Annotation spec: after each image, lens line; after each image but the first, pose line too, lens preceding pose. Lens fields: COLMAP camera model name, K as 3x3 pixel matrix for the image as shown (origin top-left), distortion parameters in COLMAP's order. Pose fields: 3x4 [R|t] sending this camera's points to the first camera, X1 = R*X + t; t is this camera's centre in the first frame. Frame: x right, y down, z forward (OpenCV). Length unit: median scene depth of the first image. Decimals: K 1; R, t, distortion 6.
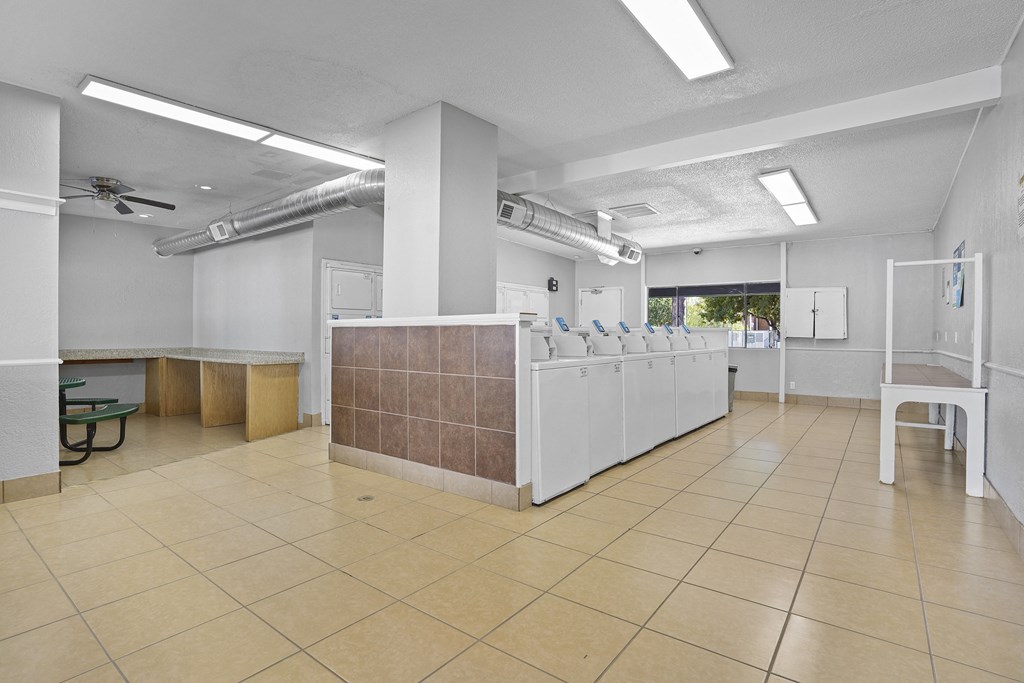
lens RADIAL K [[505.3, 0, 514.3], [0, 505.3, 322.6], [0, 0, 1]] dist [-0.003085, 0.000807]
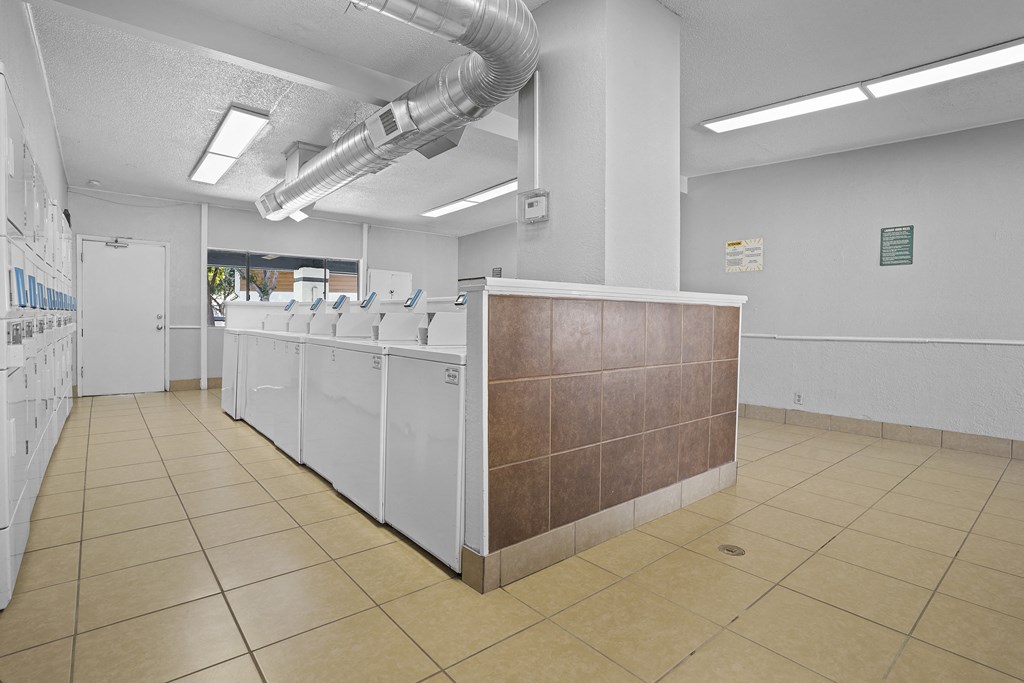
lens RADIAL K [[505.3, 0, 514.3], [0, 505.3, 322.6], [0, 0, 1]] dist [-0.003085, 0.000807]
pose [[0.196268, -0.009214, 0.980507, -0.934206], [-0.031660, 0.999375, 0.015728, 0.030675], [-0.980039, -0.034130, 0.195853, 1.059525]]
